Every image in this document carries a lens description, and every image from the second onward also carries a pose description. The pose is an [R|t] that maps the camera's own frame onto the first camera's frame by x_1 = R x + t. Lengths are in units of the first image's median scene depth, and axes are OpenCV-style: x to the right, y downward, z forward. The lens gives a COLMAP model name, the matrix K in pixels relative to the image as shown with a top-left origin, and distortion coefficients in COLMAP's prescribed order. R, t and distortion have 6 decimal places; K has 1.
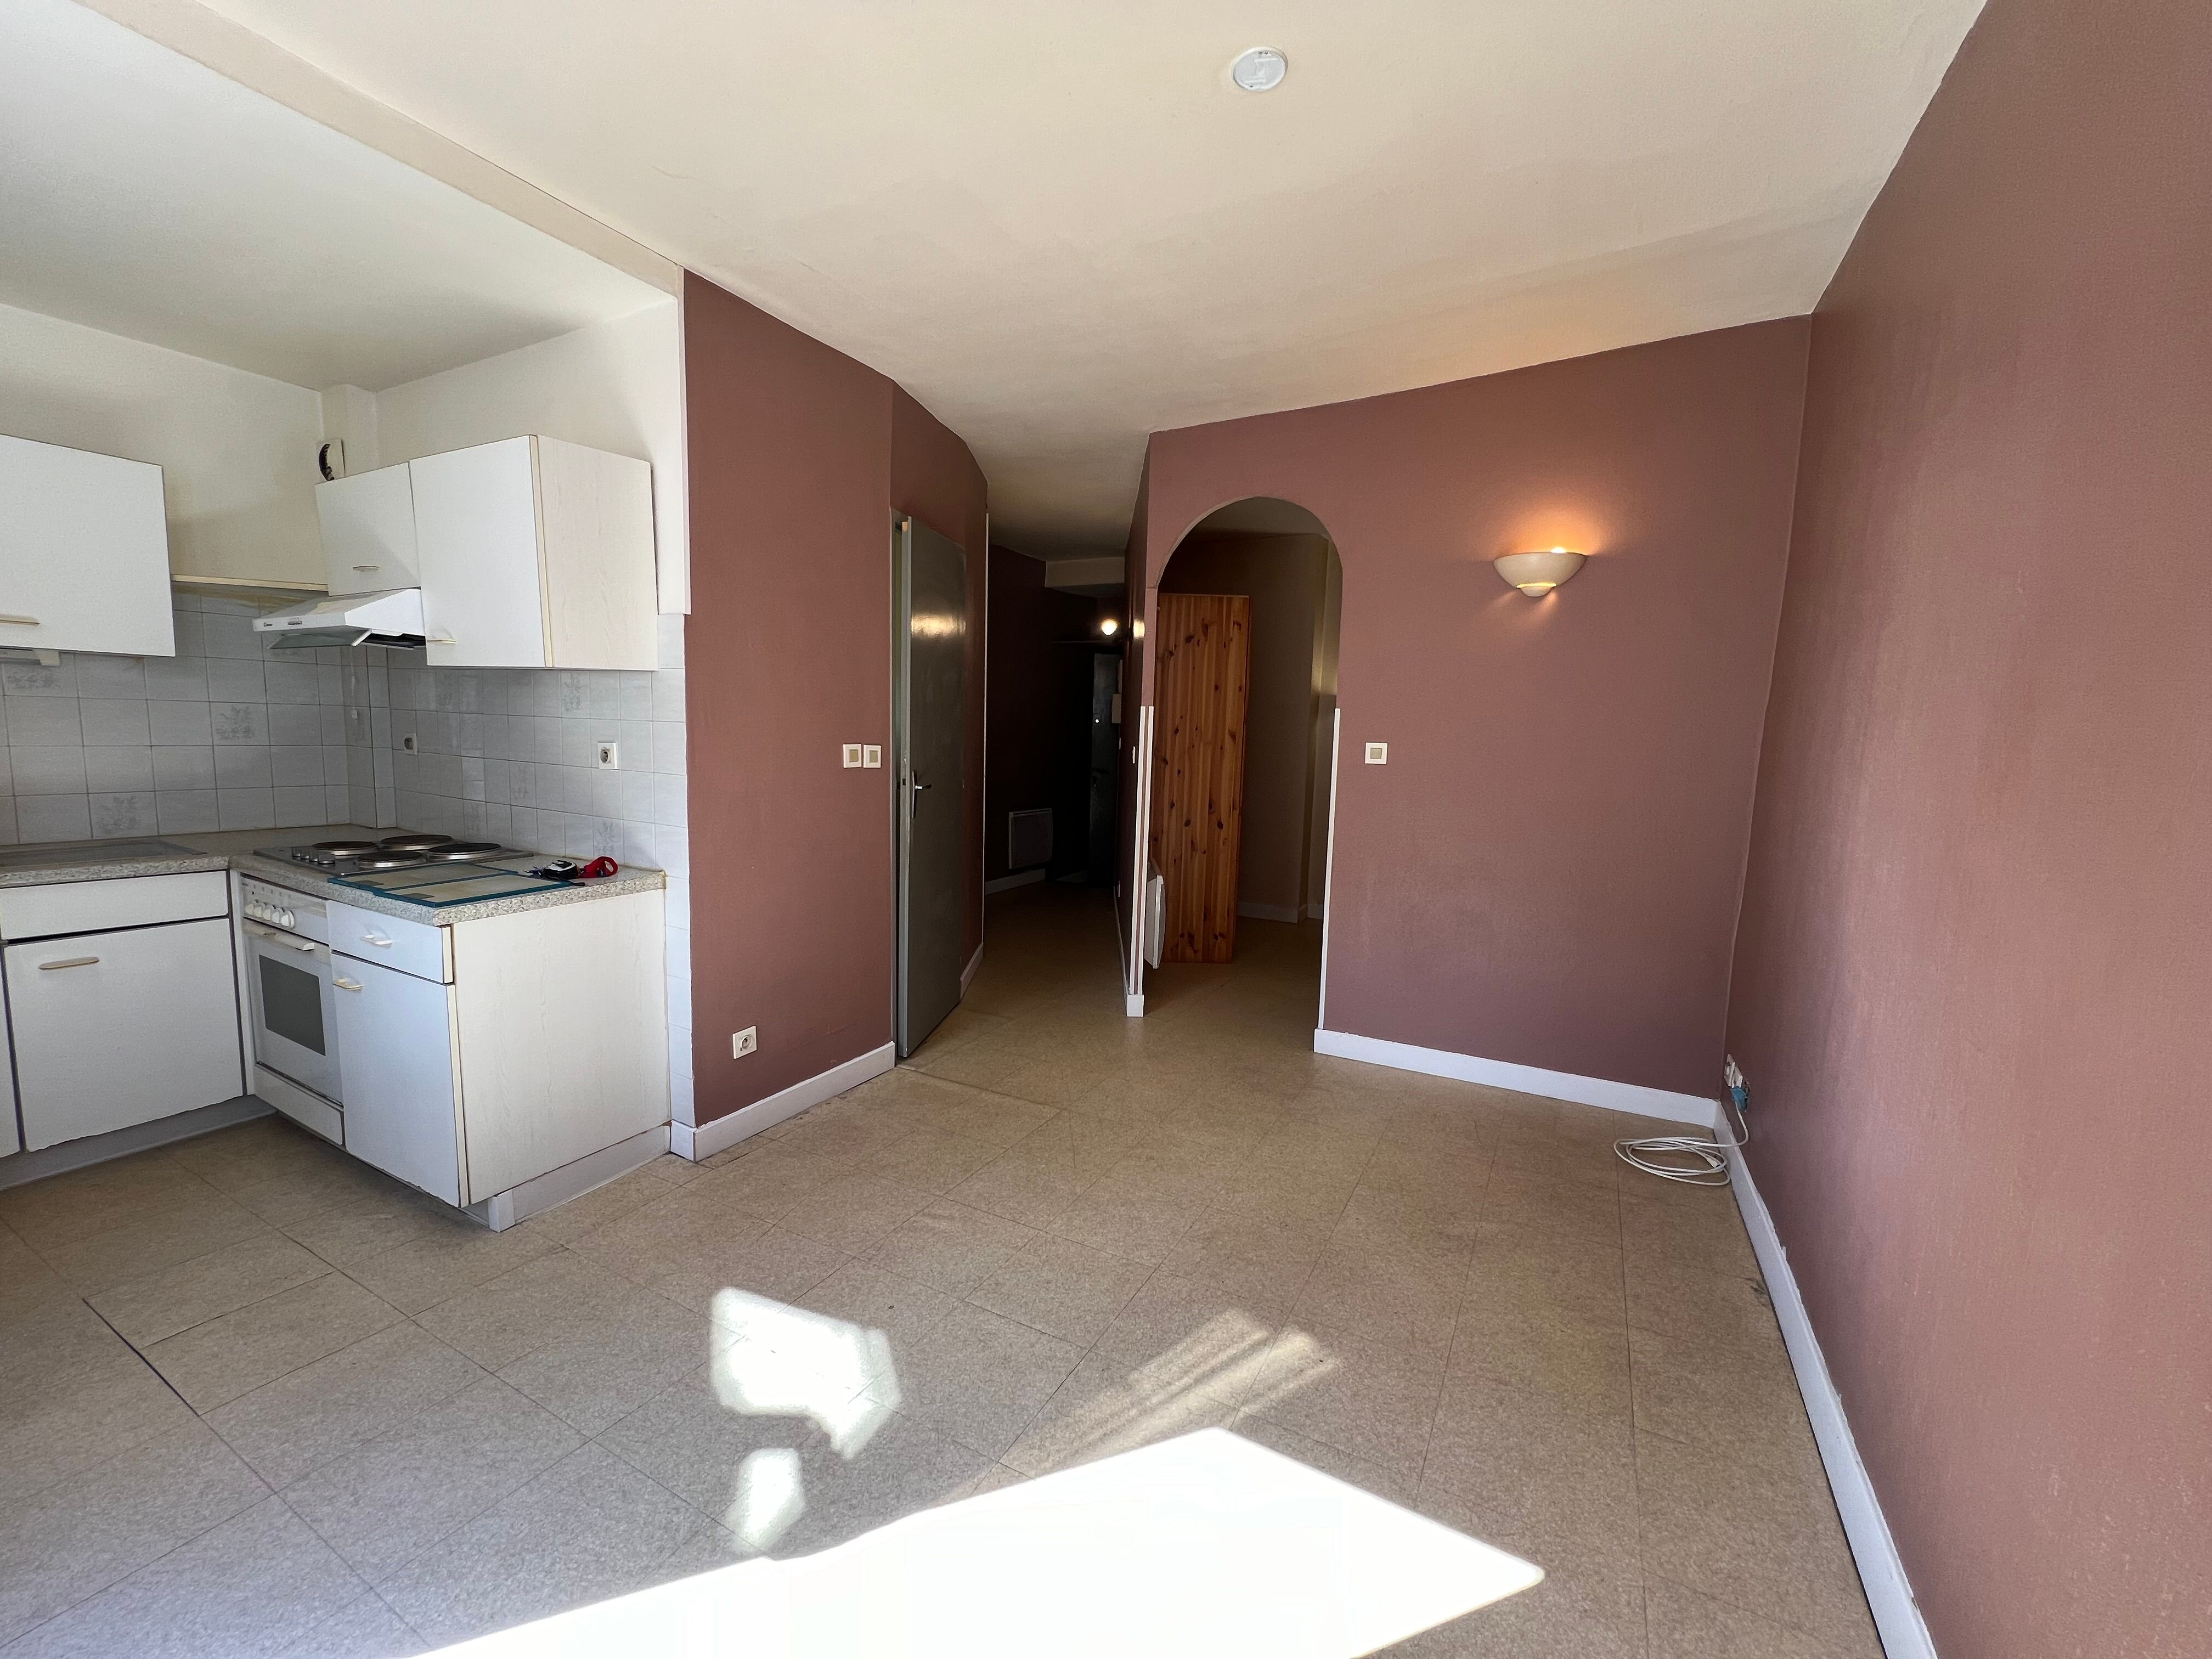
lens RADIAL K [[880.2, 0, 1106.0], [0, 880.2, 829.5], [0, 0, 1]] dist [0.006354, -0.000012]
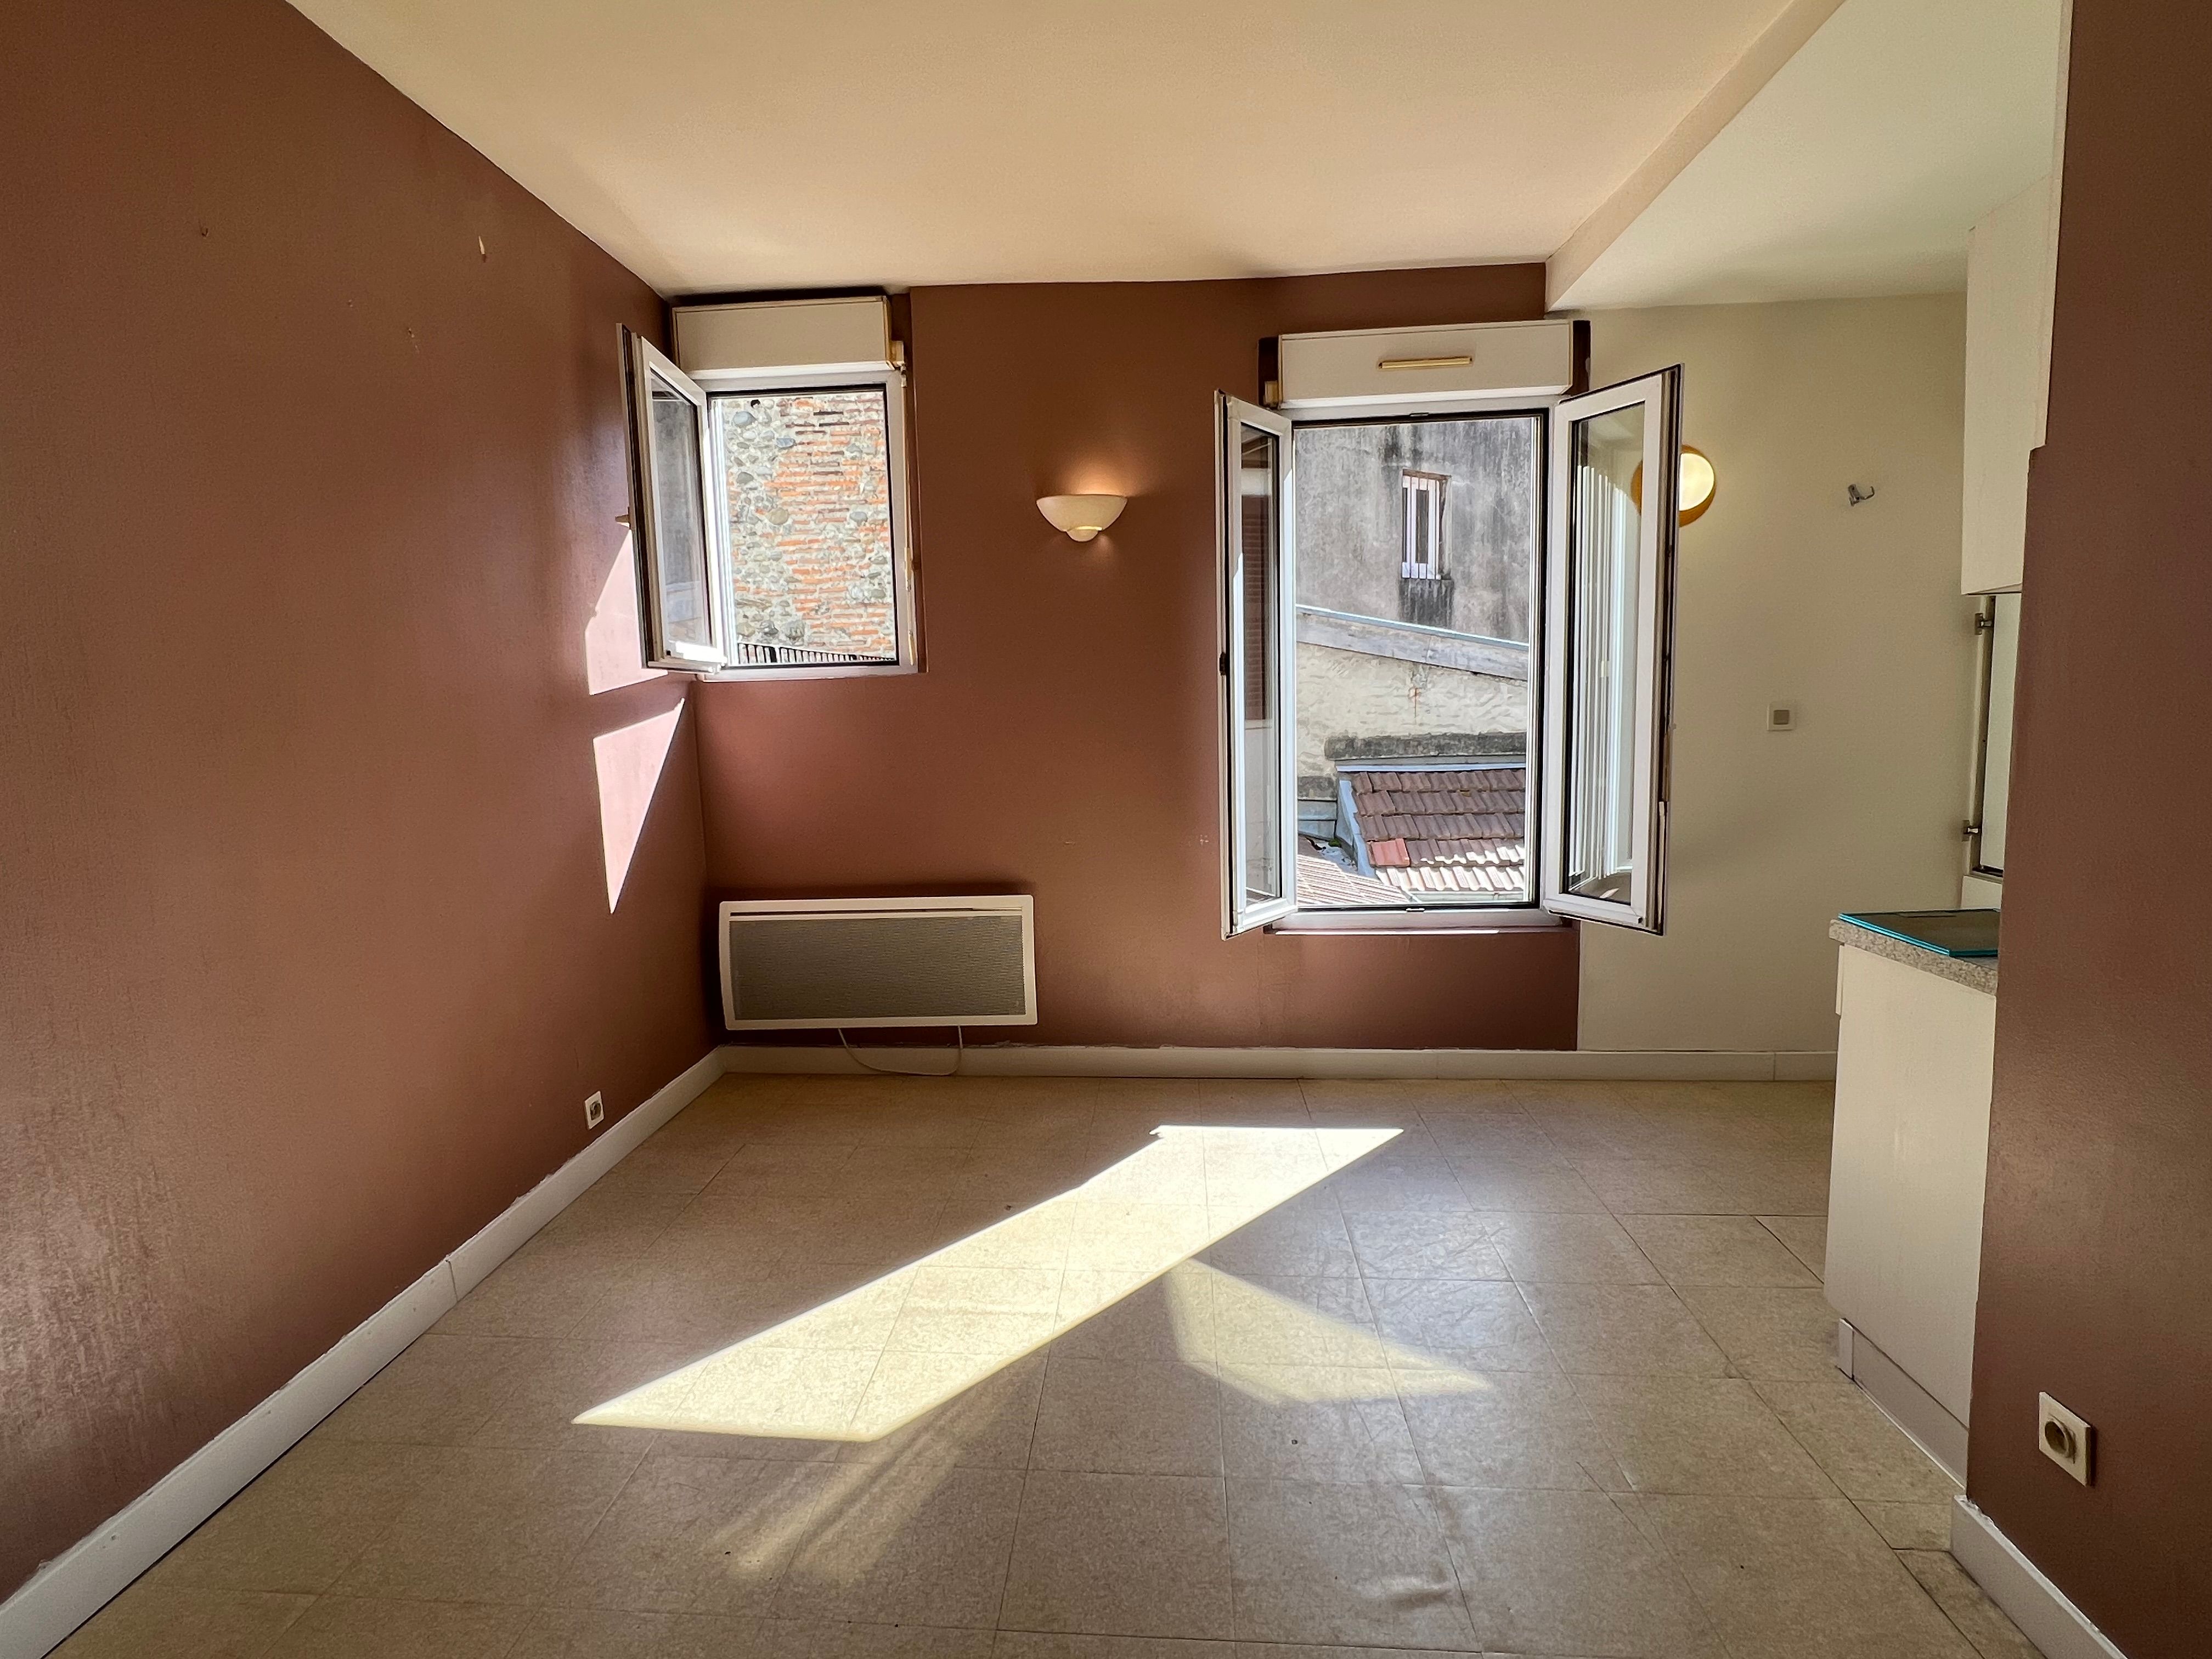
lens RADIAL K [[1169.3, 0, 1106.0], [0, 1169.3, 829.5], [0, 0, 1]] dist [0.012799, 0.000485]
pose [[-0.906964, 0.045479, -0.418746, 0.323413], [-0.045115, 0.977946, 0.203925, -0.194362], [0.418786, 0.203844, -0.884910, 1.789344]]
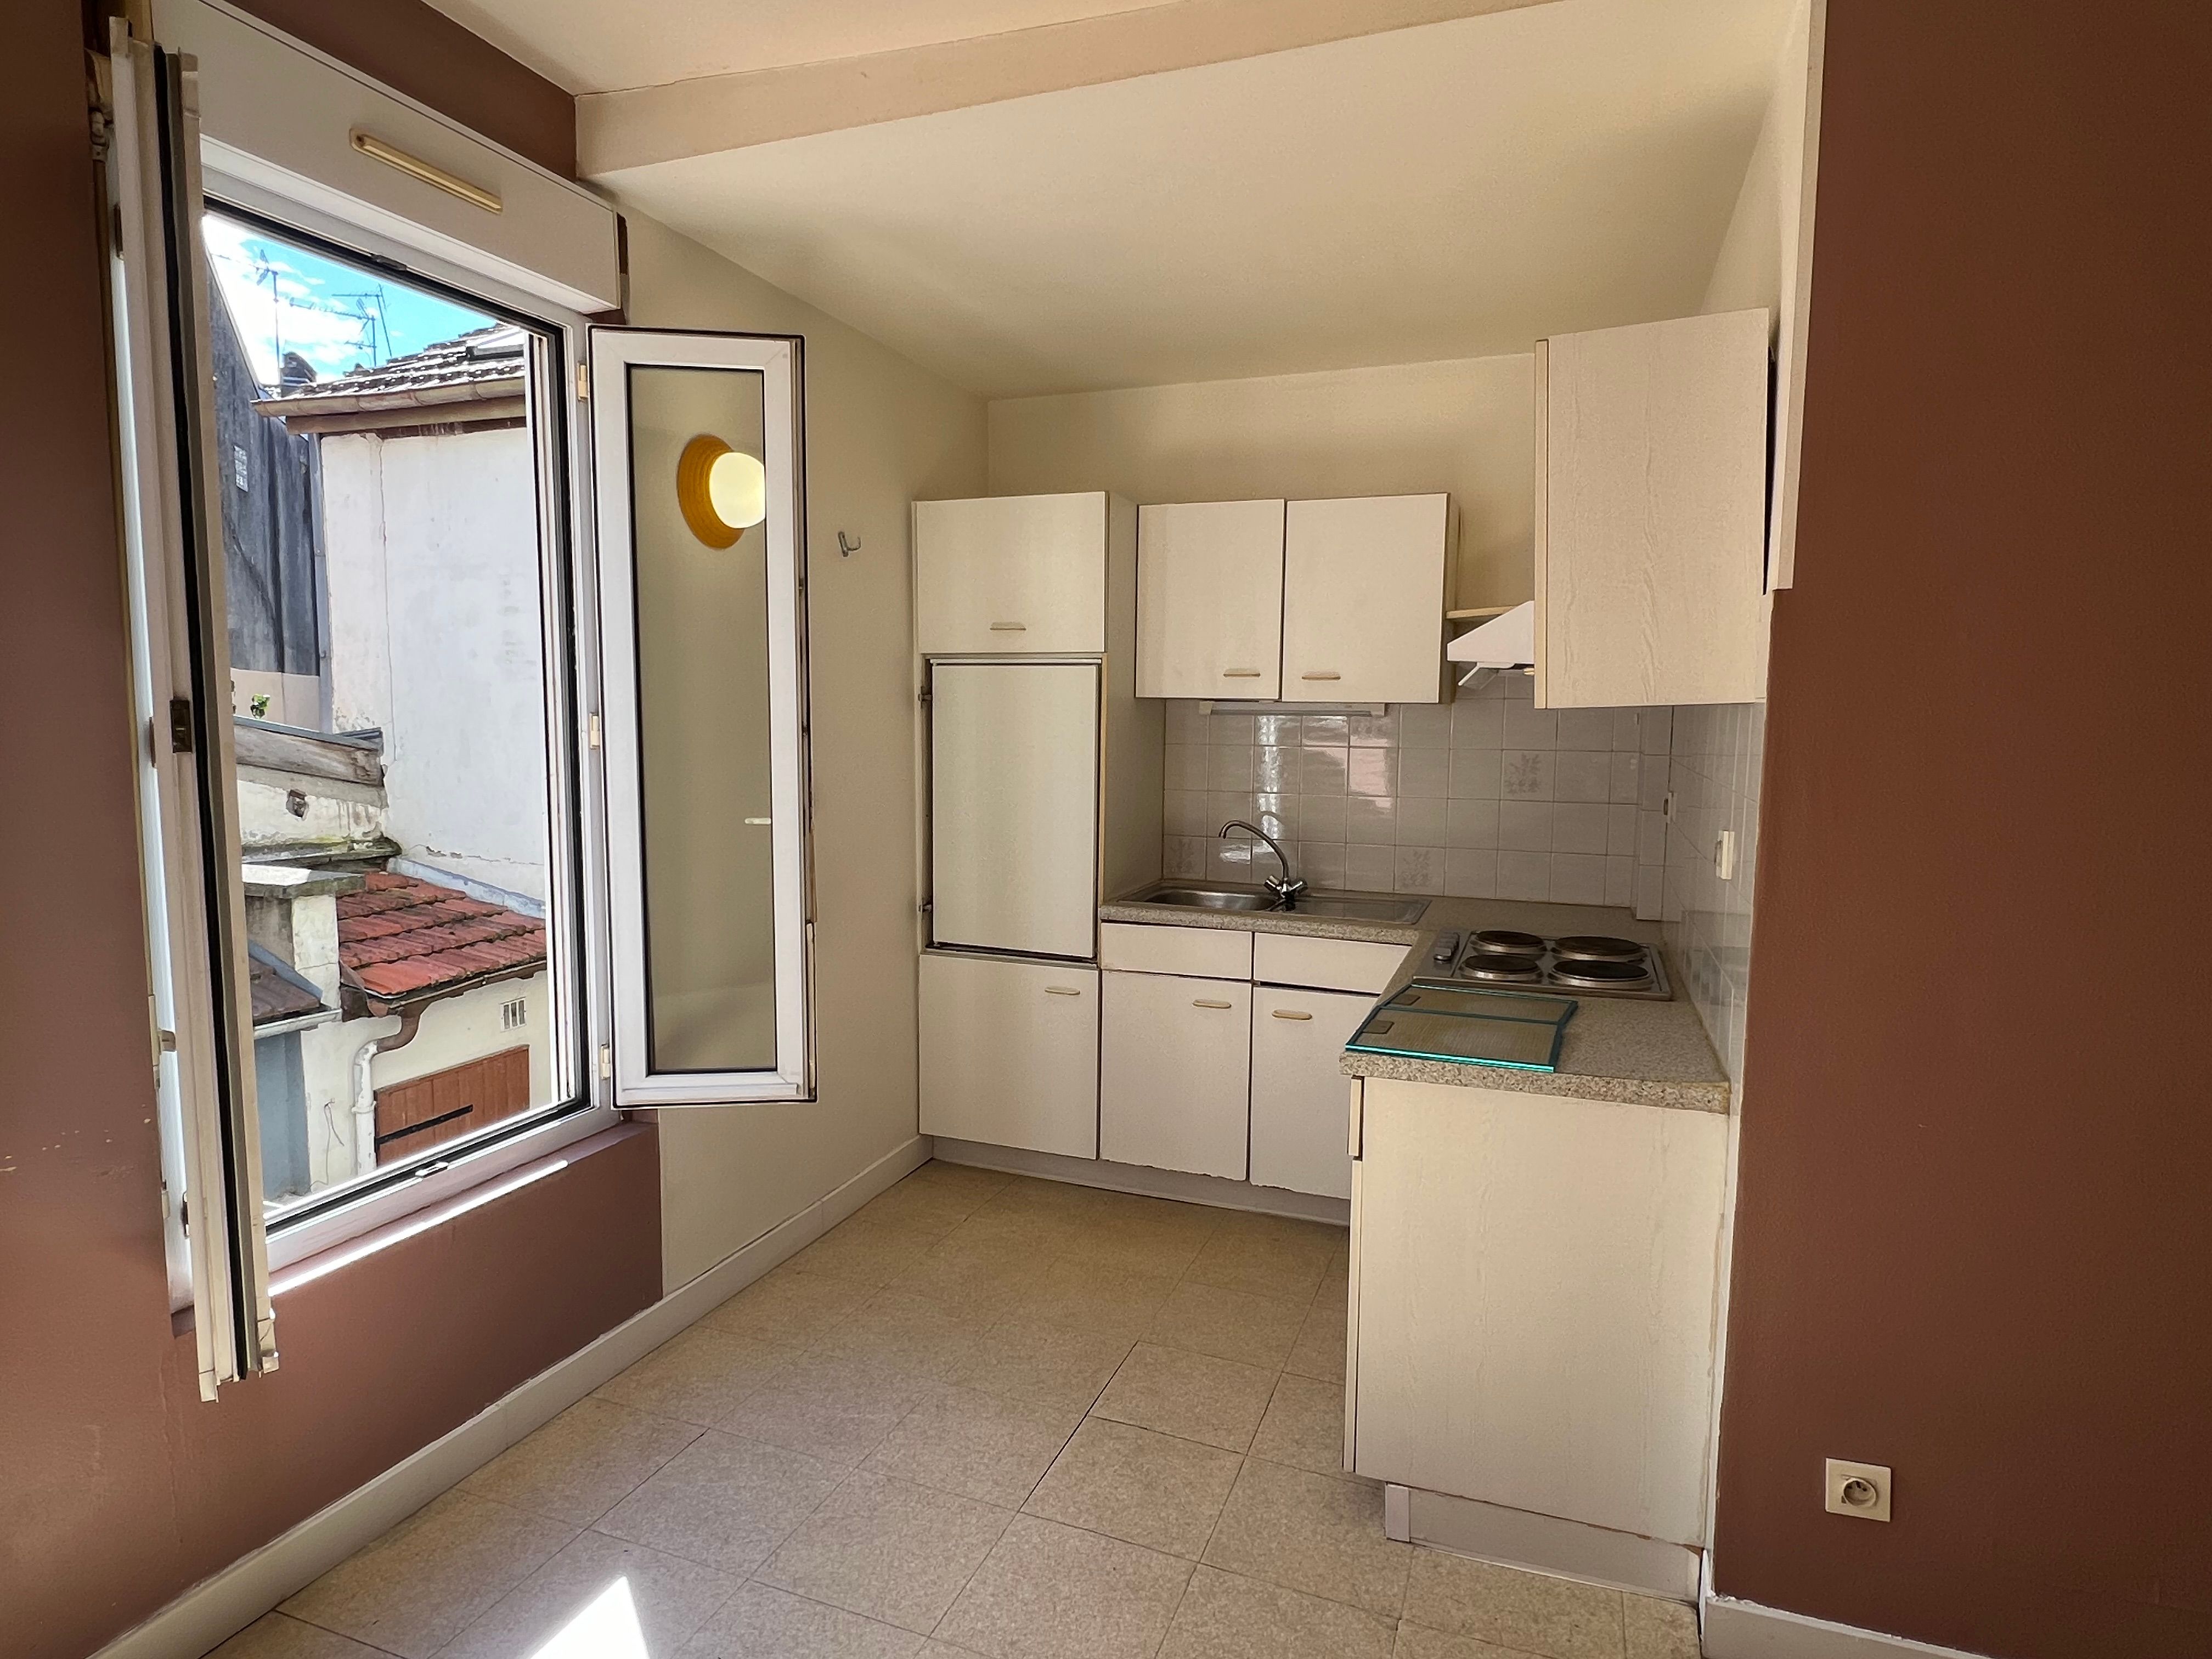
lens RADIAL K [[1246.8, 0, 1106.0], [0, 1246.8, 829.5], [0, 0, 1]] dist [-0.006436, -0.001091]
pose [[0.134342, 0.070352, -0.988435, 0.228266], [-0.119993, 0.991292, 0.054246, -0.131168], [0.983643, 0.111318, 0.141614, 0.690773]]
